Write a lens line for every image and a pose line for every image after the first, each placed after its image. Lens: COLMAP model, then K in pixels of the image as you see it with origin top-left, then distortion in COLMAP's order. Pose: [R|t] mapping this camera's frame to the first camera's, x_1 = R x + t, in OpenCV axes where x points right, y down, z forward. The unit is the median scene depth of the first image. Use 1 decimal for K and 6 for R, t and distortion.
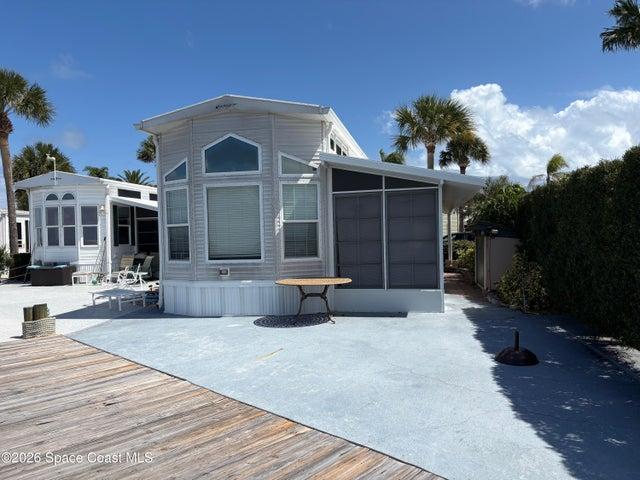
lens RADIAL K [[477.4, 0, 318.9], [0, 477.4, 246.8], [0, 0, 1]] dist [0.067540, -0.062574]
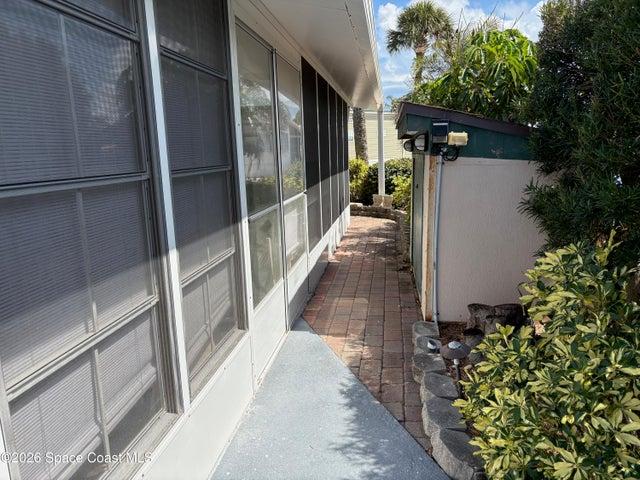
lens RADIAL K [[477.4, 0, 318.0], [0, 477.4, 240.2], [0, 0, 1]] dist [0.067540, -0.062574]
pose [[0.997496, -0.024447, 0.066368, 0.162776], [0.013457, 0.986822, 0.161248, -0.011813], [-0.069435, -0.159951, 0.984680, 0.443371]]
